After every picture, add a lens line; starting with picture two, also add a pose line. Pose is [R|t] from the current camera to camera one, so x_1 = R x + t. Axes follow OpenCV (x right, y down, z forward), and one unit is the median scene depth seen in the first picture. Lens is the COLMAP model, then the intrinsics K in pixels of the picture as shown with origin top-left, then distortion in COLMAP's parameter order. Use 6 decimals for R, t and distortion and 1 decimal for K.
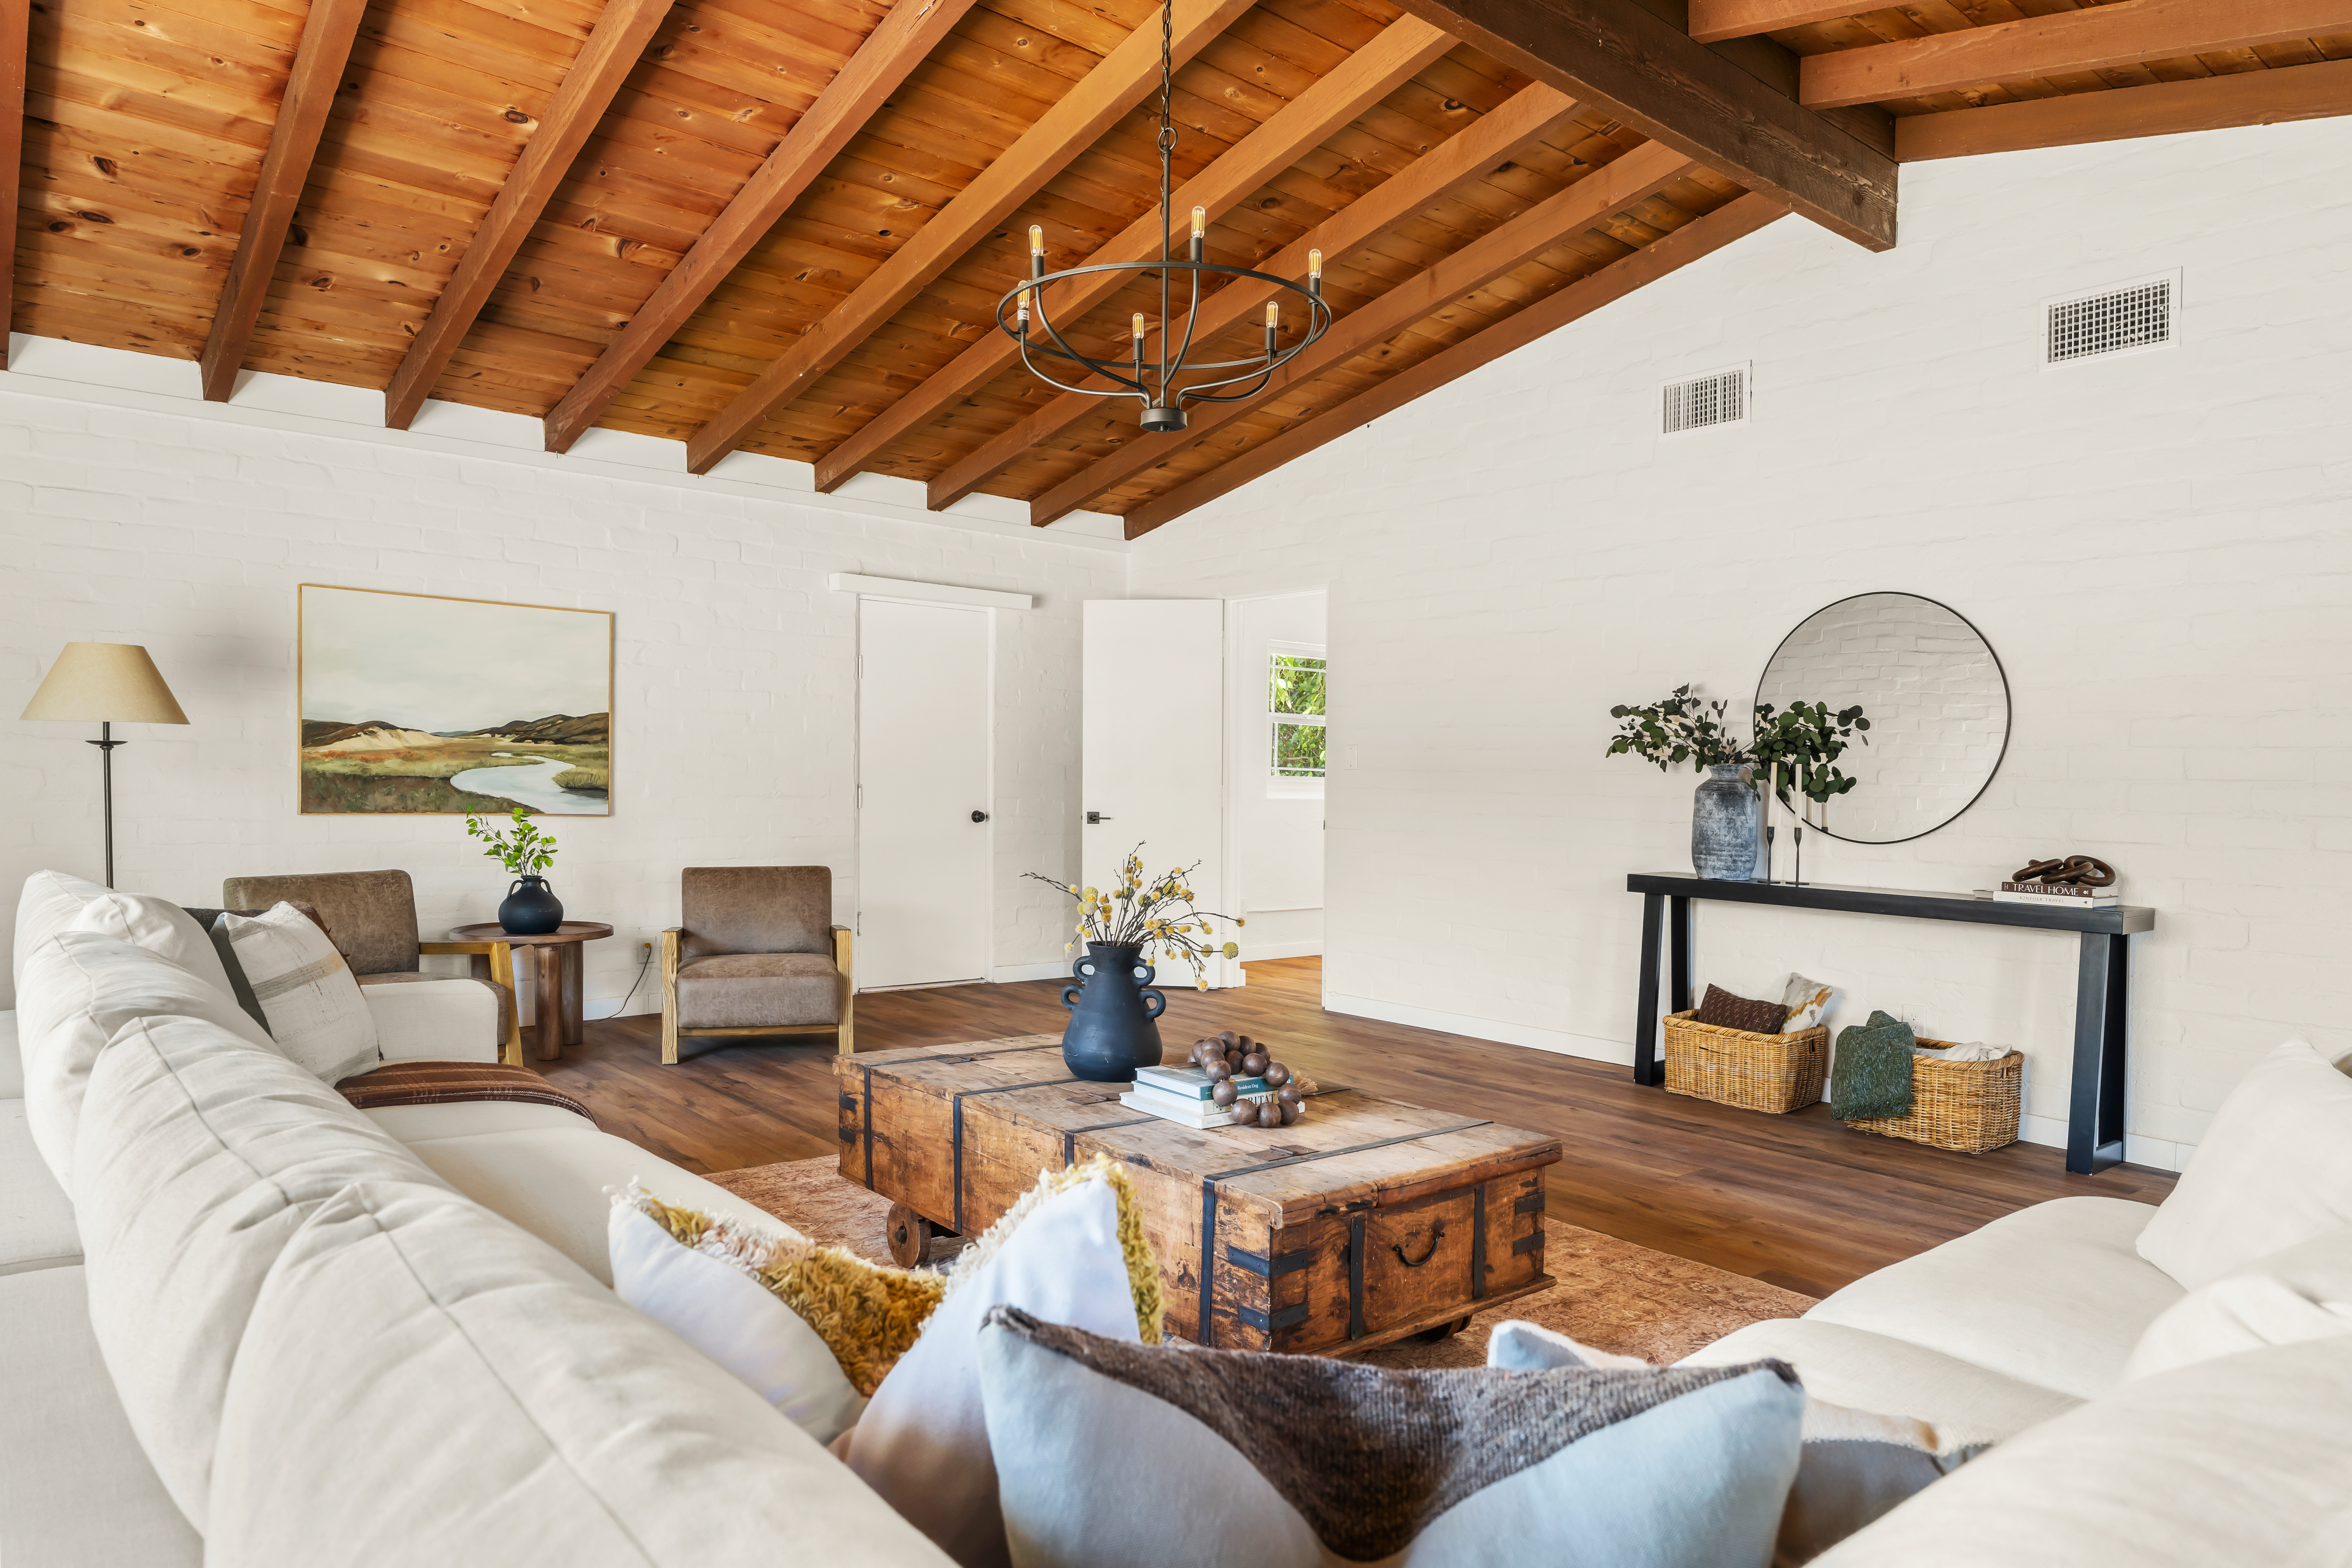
lens RADIAL K [[1408.8, 0, 1195.7], [0, 1408.8, 832.5], [0, 0, 1]] dist [-0.003940, 0.001800]
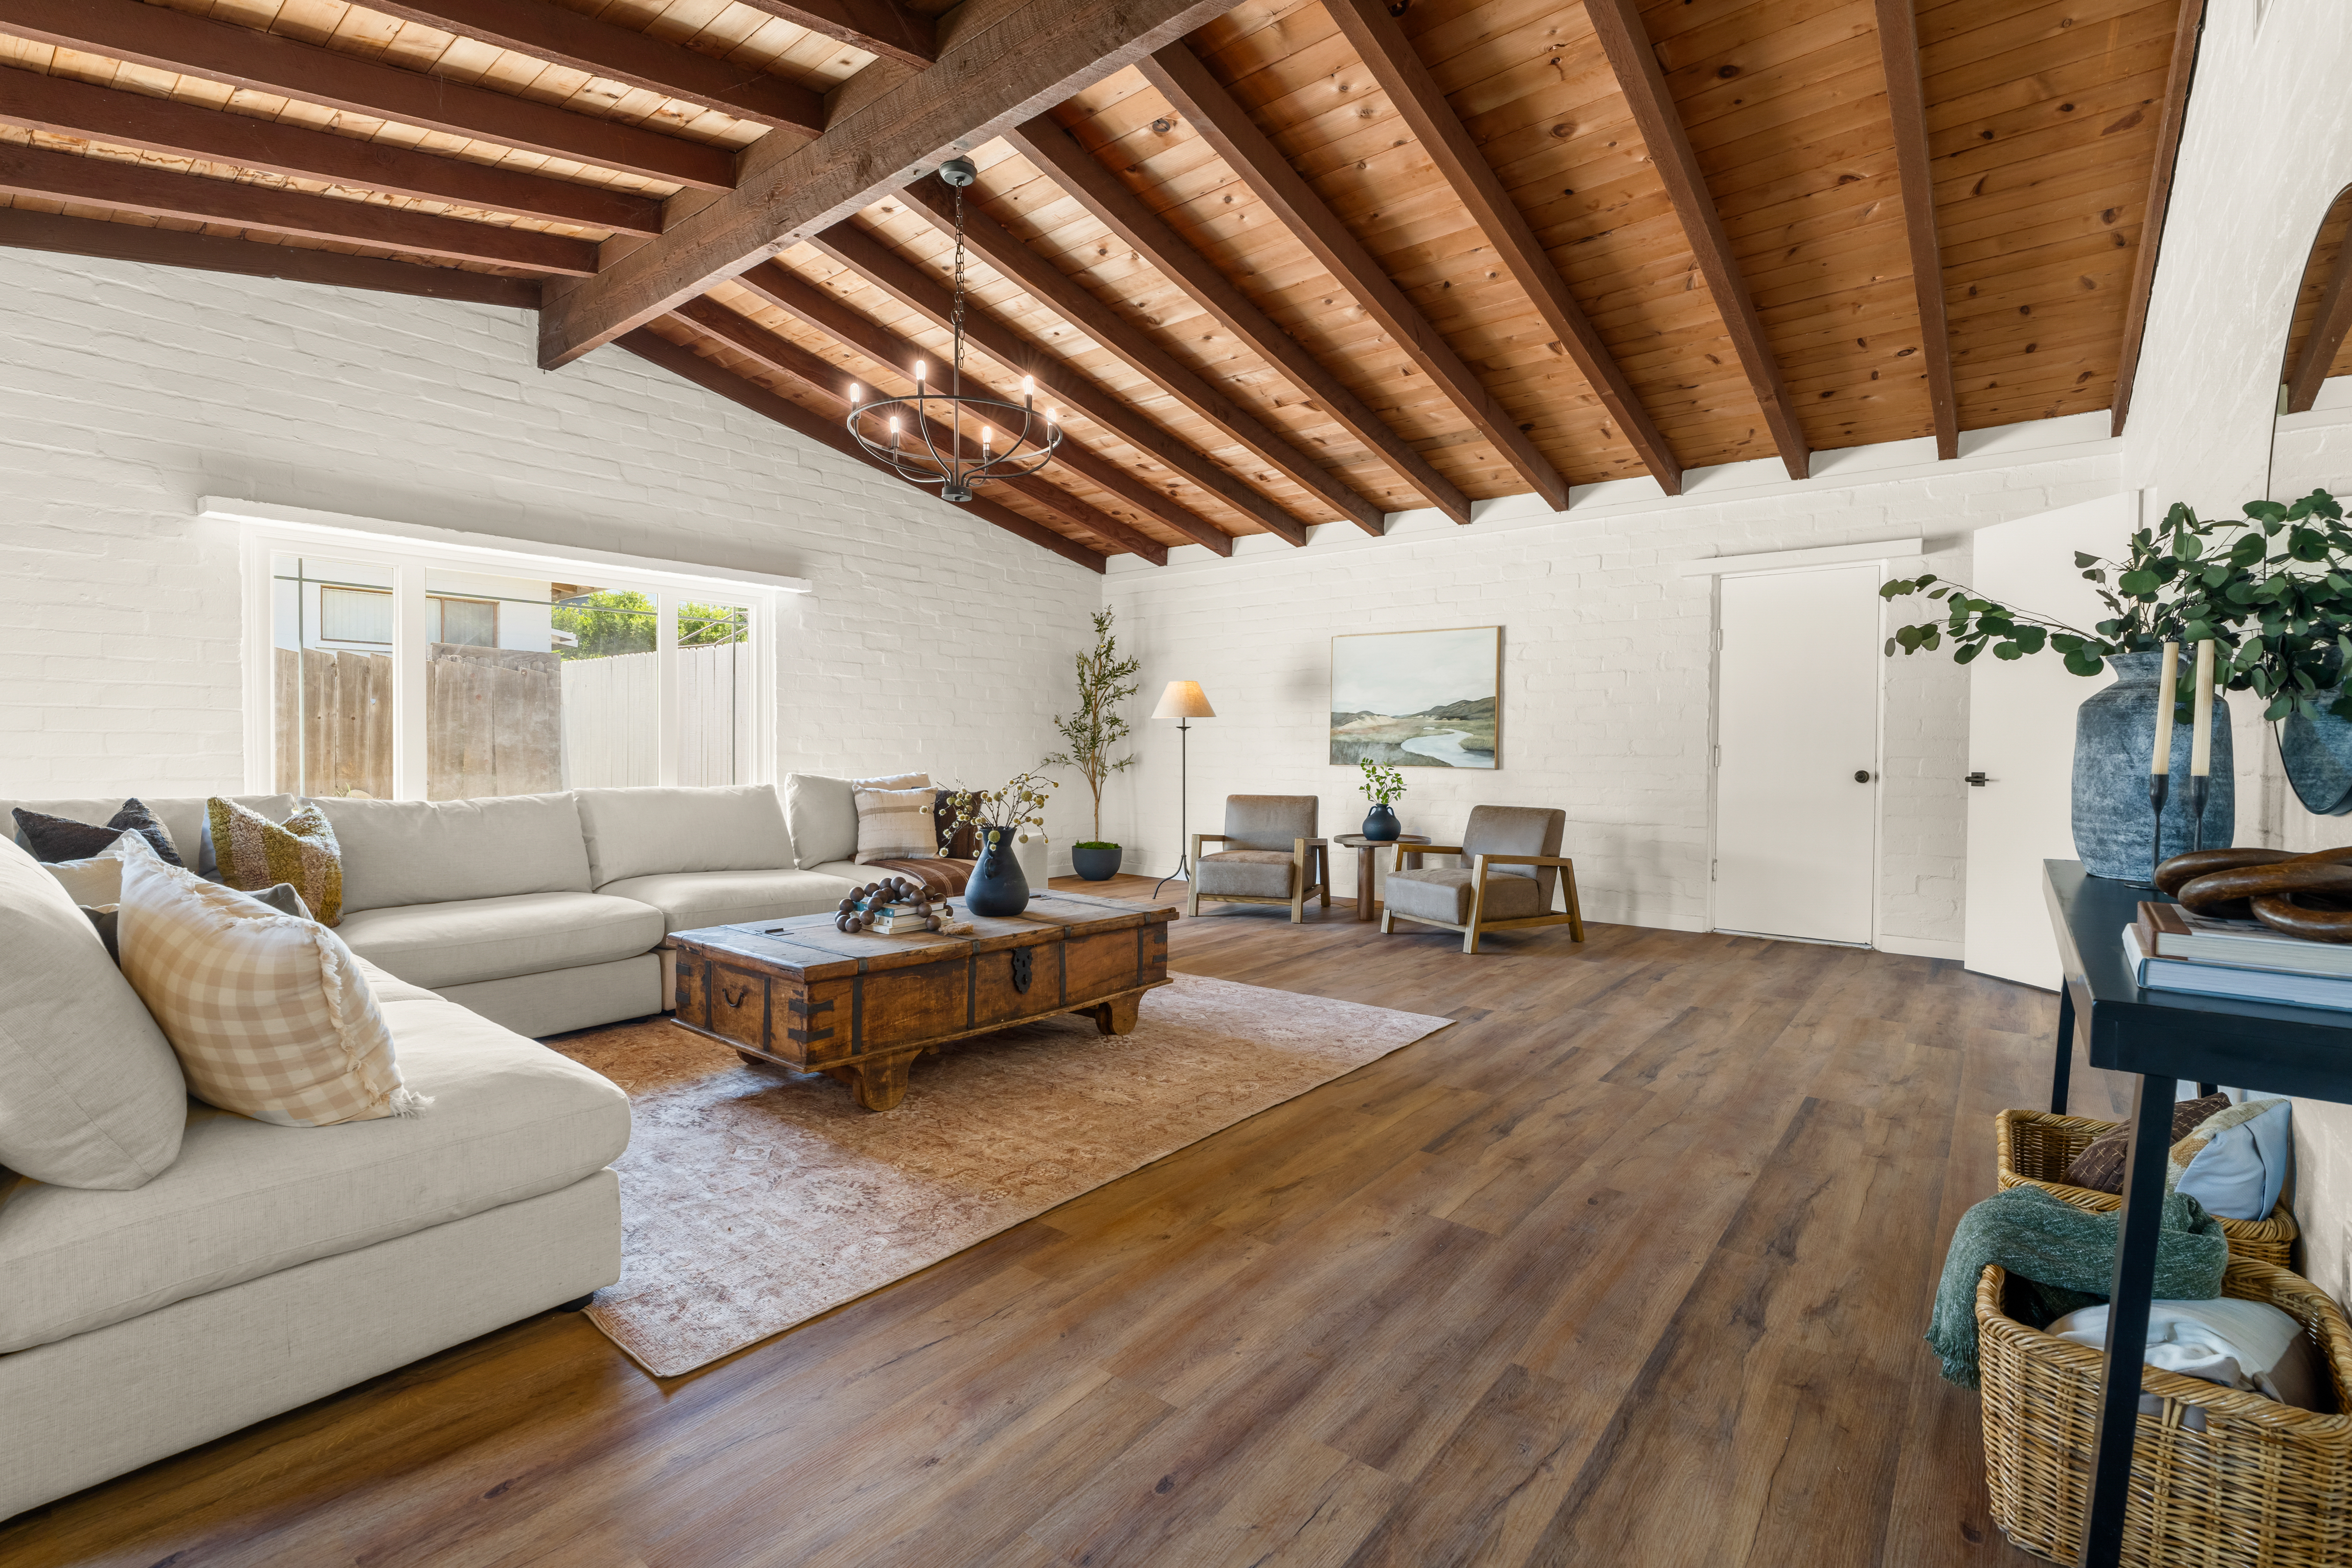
lens RADIAL K [[1053.8, 0, 1183.1], [0, 1053.8, 778.8], [0, 0, 1]] dist [-0.007310, 0.002122]
pose [[0.205117, 0.009160, -0.978695, 0.703320], [-0.037030, 0.999313, 0.001592, 0.009910], [0.978037, 0.035914, 0.205315, 0.600879]]
